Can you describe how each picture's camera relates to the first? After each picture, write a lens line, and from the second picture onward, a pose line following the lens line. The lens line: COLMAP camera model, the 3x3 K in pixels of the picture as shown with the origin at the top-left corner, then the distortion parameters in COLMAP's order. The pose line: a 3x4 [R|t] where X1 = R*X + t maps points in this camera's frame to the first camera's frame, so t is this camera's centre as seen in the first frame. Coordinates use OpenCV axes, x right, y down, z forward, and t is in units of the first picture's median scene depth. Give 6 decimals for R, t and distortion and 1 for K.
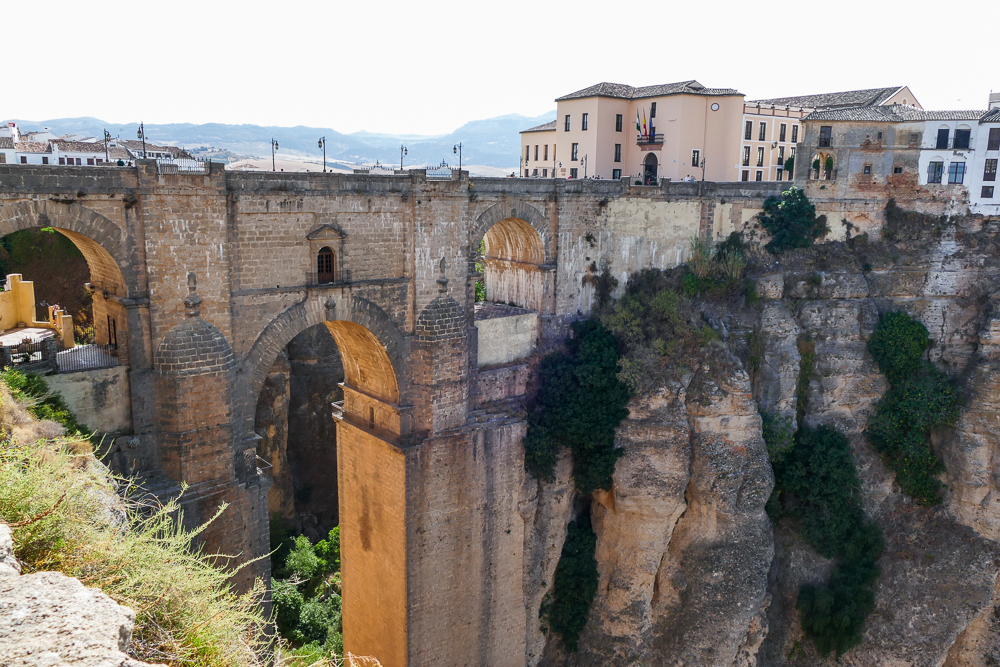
lens RADIAL K [[715.4, 0, 496.7], [0, 715.4, 332.0], [0, 0, 1]] dist [-0.009179, 0.001433]
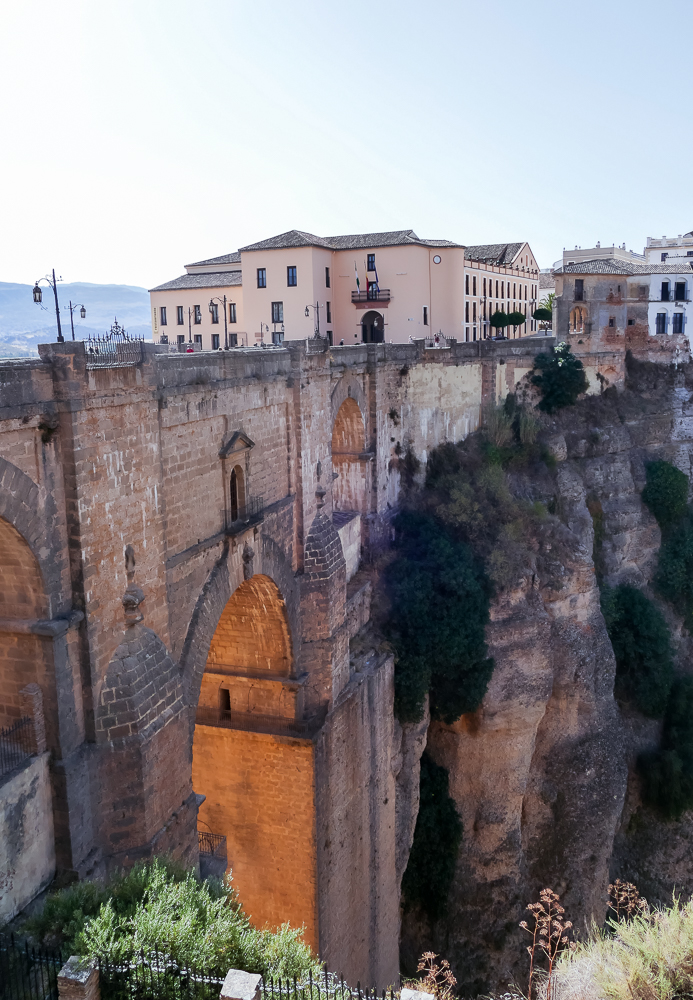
lens RADIAL K [[764.1, 0, 337.1], [0, 764.1, 470.3], [0, 0, 1]] dist [-0.007374, 0.007527]
pose [[0.868713, -0.121390, 0.480210, -0.373998], [0.140269, 0.990107, -0.003466, -0.076905], [-0.475038, 0.070370, 0.877147, 0.272877]]
